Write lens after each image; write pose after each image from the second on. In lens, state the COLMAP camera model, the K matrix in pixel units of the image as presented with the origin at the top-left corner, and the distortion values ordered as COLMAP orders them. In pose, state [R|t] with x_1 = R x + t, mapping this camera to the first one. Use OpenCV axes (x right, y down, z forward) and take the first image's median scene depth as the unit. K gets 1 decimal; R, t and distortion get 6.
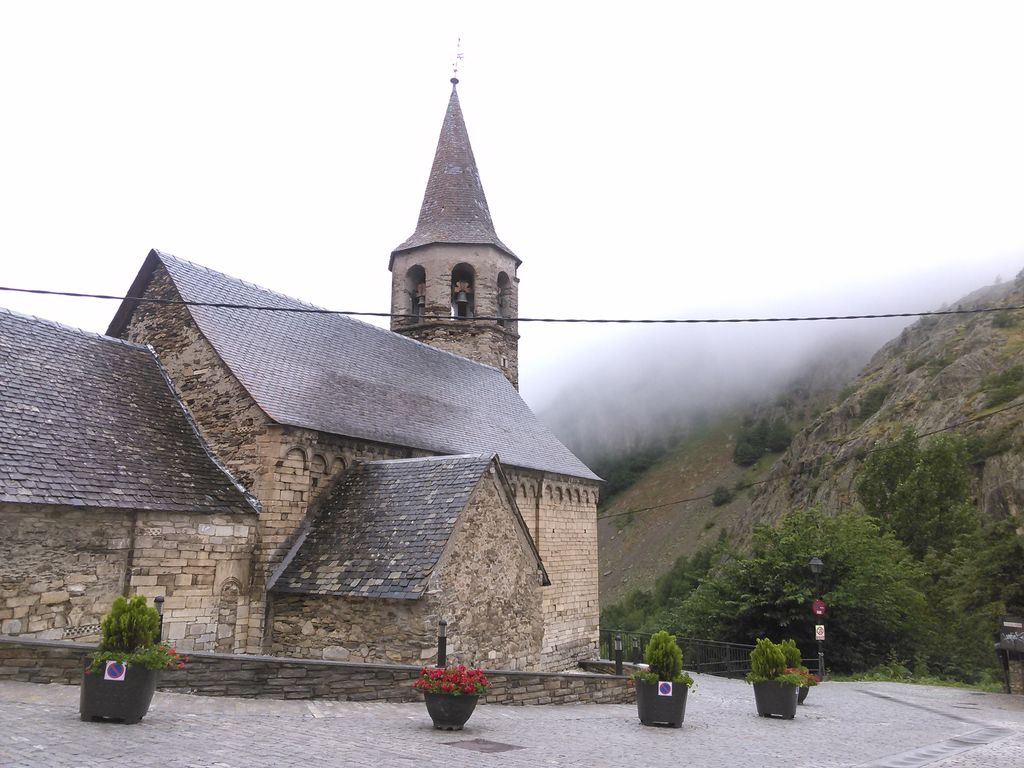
lens RADIAL K [[819.5, 0, 512.0], [0, 819.5, 384.0], [0, 0, 1]] dist [0.071396, -0.123218]
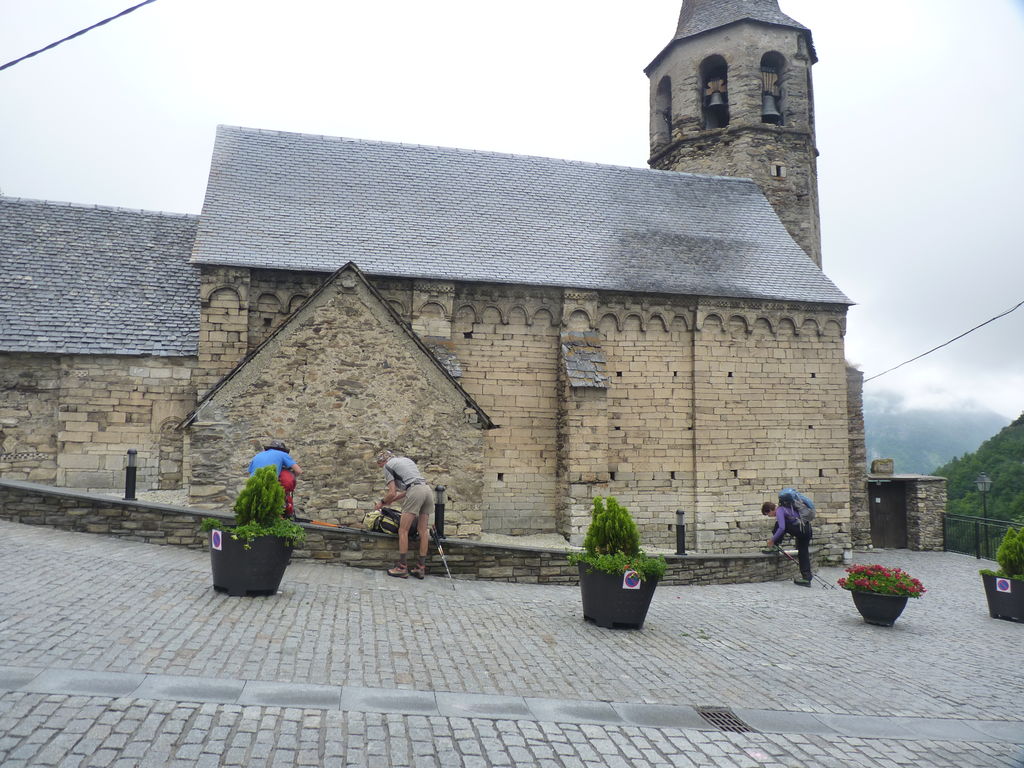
lens RADIAL K [[814.3, 0, 506.9], [0, 814.3, 387.2], [0, 0, 1]] dist [-0.025497, 0.008438]
pose [[0.742588, -0.046900, -0.668105, 0.600066], [0.134919, 0.987570, 0.080635, 0.157361], [0.656019, -0.150019, 0.739685, 0.484230]]
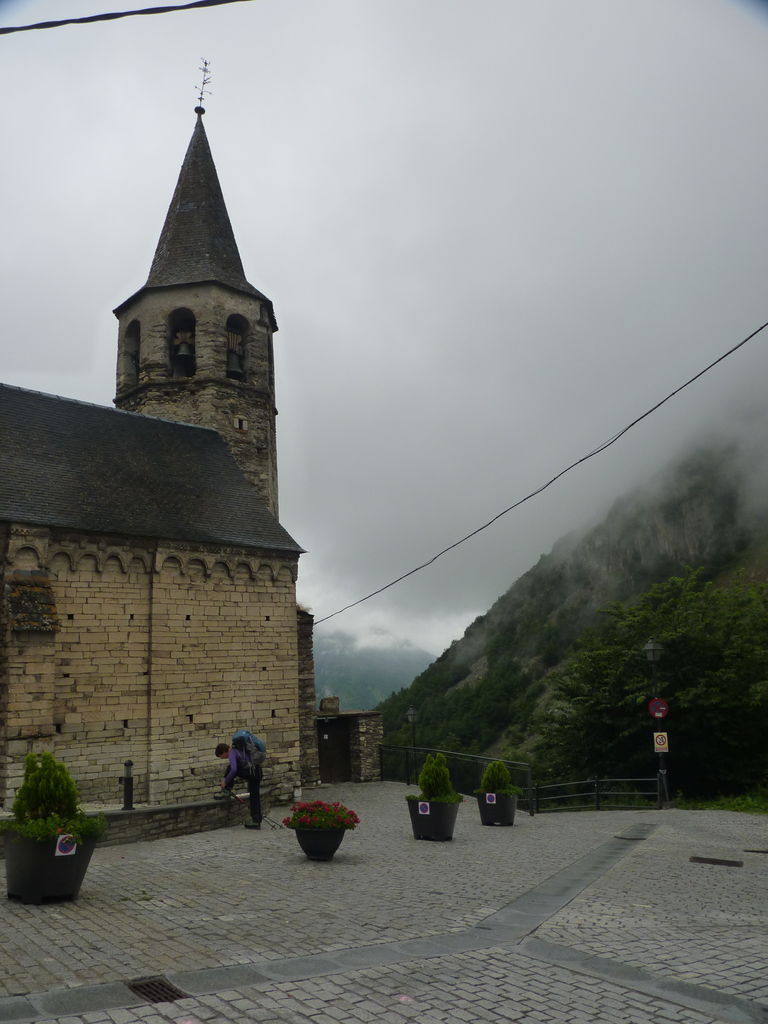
lens RADIAL K [[814.3, 0, 383.0], [0, 814.3, 520.5], [0, 0, 1]] dist [-0.025497, 0.008438]
pose [[0.970152, -0.083921, -0.227514, 0.607487], [0.086989, 0.996203, 0.003475, 0.158325], [0.226358, -0.023162, 0.973769, 0.490768]]
